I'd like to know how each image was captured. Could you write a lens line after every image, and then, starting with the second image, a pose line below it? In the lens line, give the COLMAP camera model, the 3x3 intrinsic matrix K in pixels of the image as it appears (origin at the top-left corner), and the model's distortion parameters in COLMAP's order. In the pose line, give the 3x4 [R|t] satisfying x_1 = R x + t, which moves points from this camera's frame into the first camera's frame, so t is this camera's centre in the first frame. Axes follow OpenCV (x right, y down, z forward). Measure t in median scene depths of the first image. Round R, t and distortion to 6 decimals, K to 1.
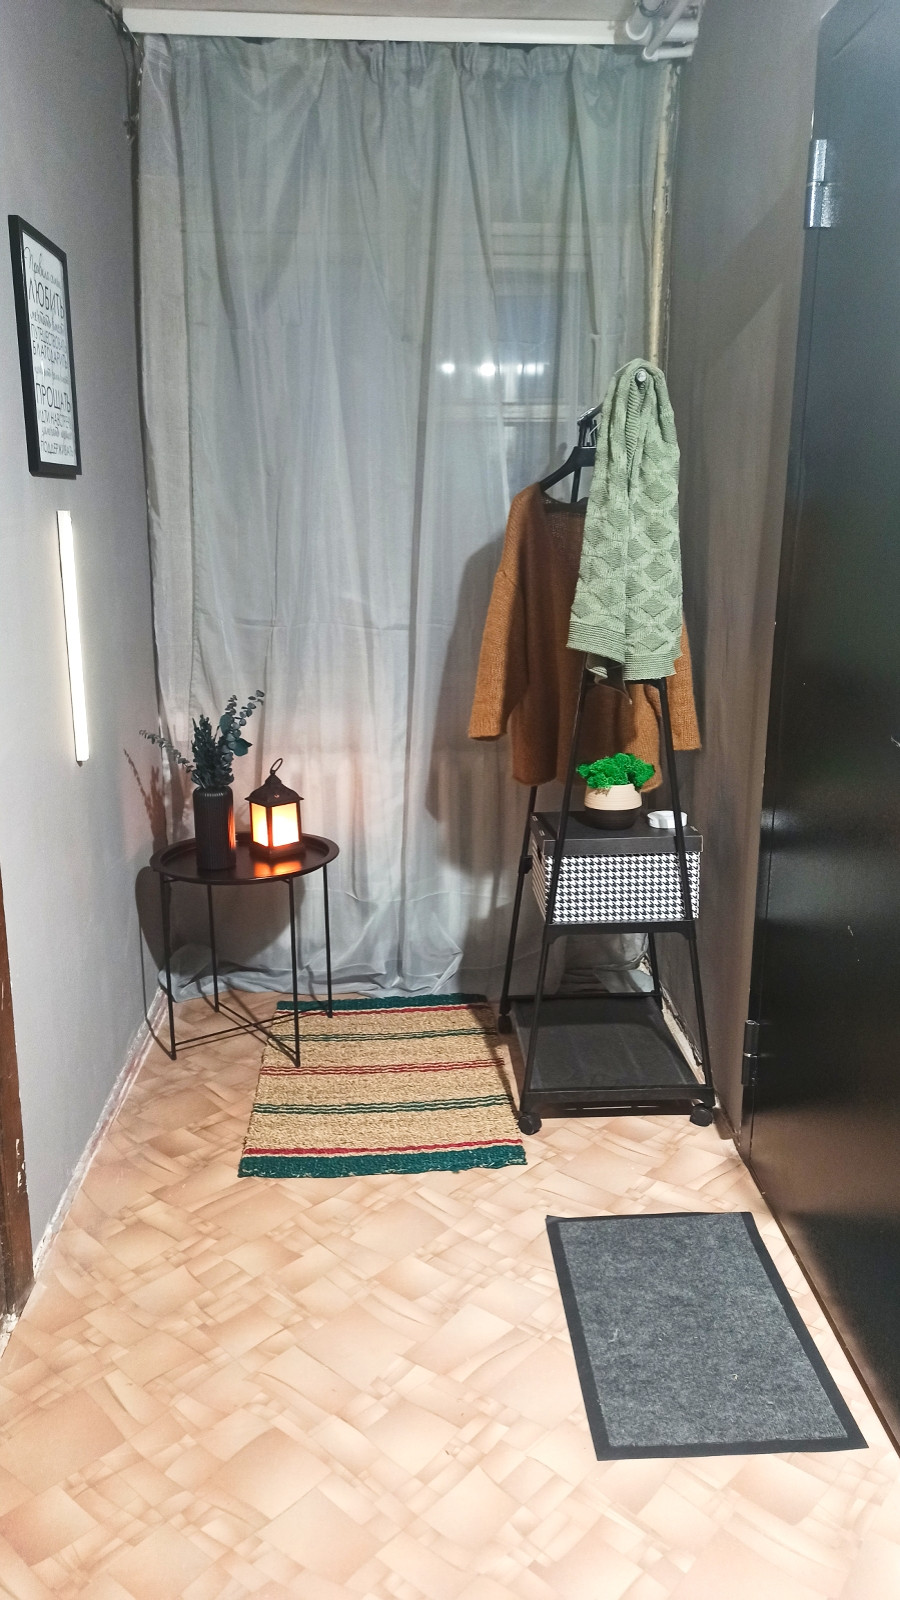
lens RADIAL K [[1189.2, 0, 450.1], [0, 1189.2, 801.7], [0, 0, 1]] dist [0.038294, -0.012383]
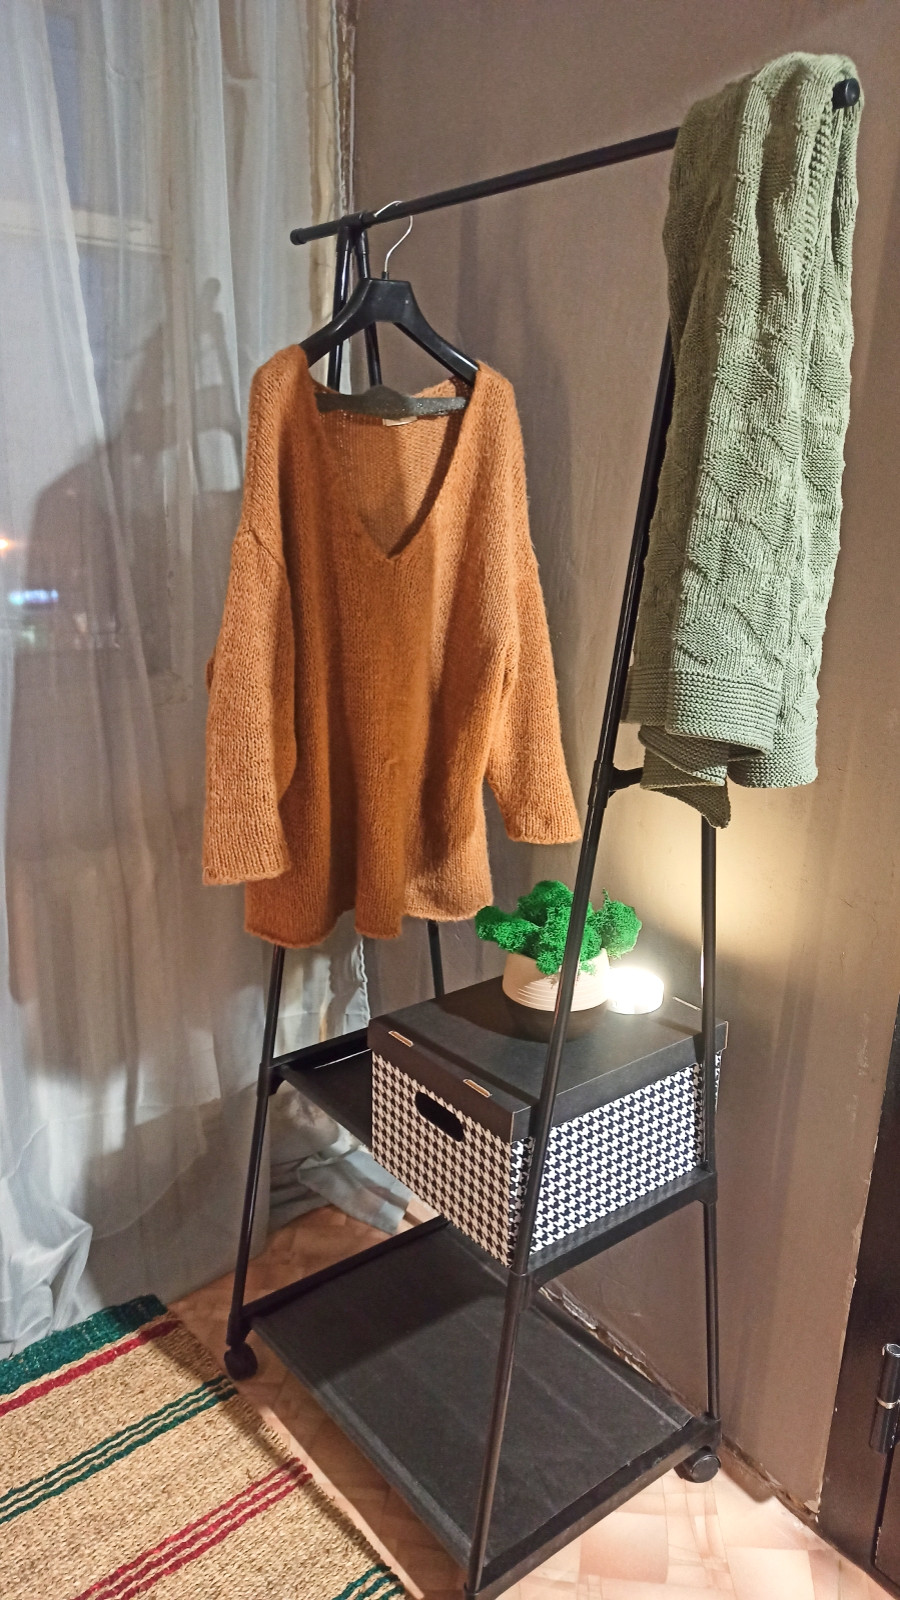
lens RADIAL K [[1189.2, 0, 457.2], [0, 1189.2, 806.3], [0, 0, 1]] dist [0.038294, -0.012383]
pose [[0.805736, -0.135504, 0.576566, -0.163442], [0.097499, 0.990542, 0.096544, -0.113775], [-0.584195, -0.021575, 0.811327, 0.517920]]
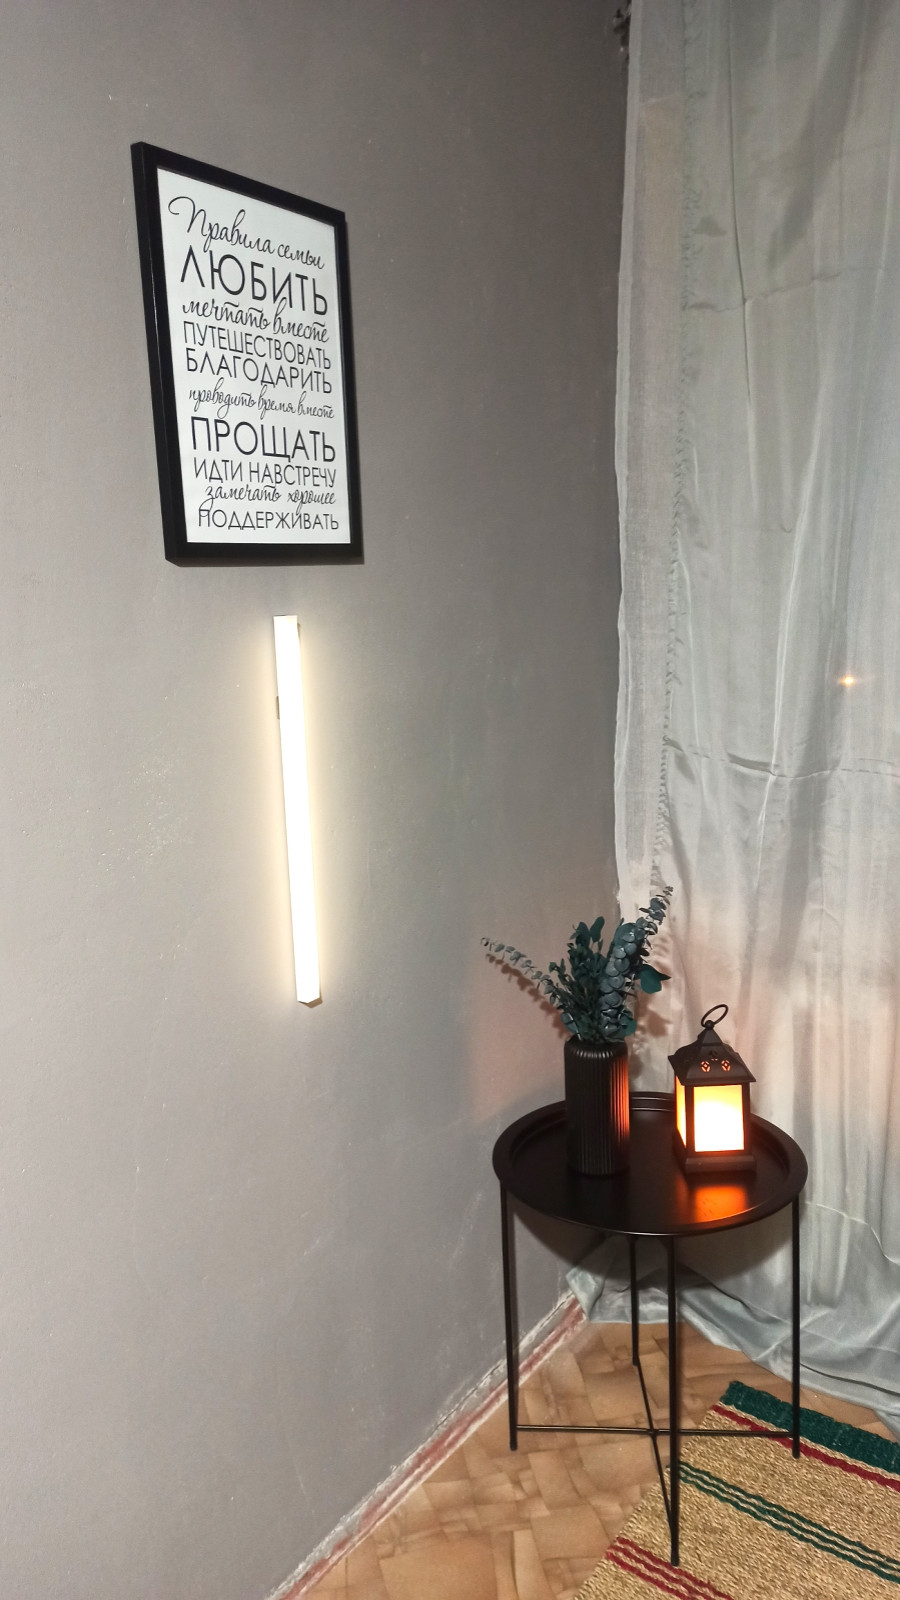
lens RADIAL K [[1189.2, 0, 449.9], [0, 1189.2, 802.5], [0, 0, 1]] dist [0.038294, -0.012383]
pose [[0.779297, 0.080310, -0.621487, 0.112492], [-0.108965, 0.994012, -0.008185, -0.116965], [0.617108, 0.074099, 0.783382, 0.446279]]
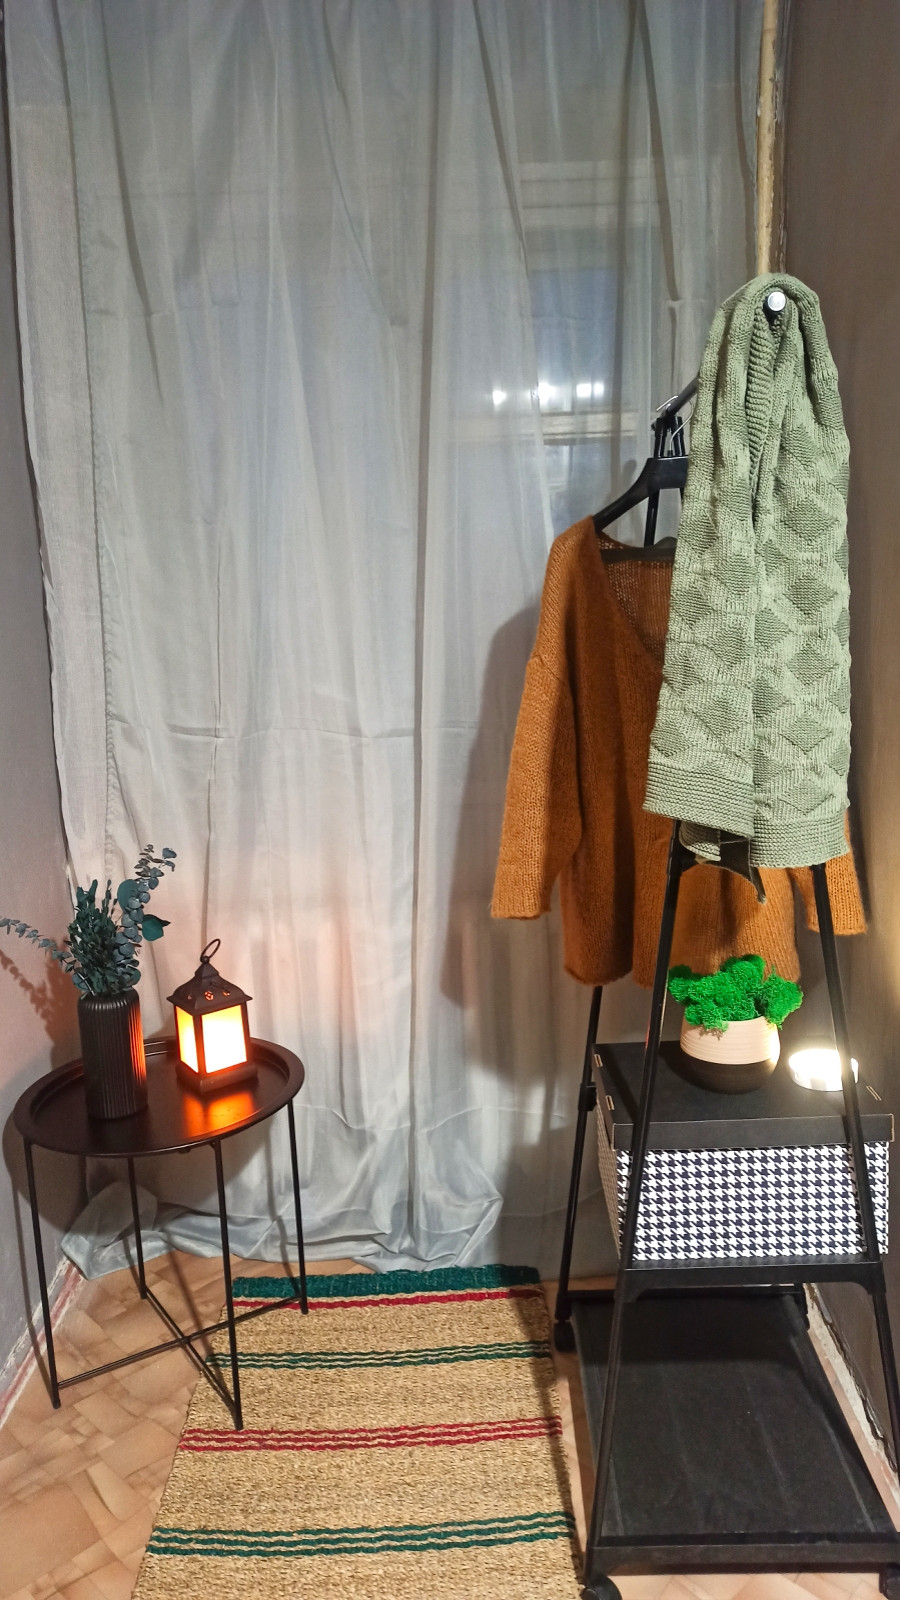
lens RADIAL K [[1189.2, 0, 452.1], [0, 1189.2, 801.1], [0, 0, 1]] dist [0.038294, -0.012383]
pose [[0.997793, -0.020839, -0.063042, 0.033556], [0.018260, 0.998983, -0.041217, -0.084238], [0.063837, 0.039975, 0.997159, 0.338573]]
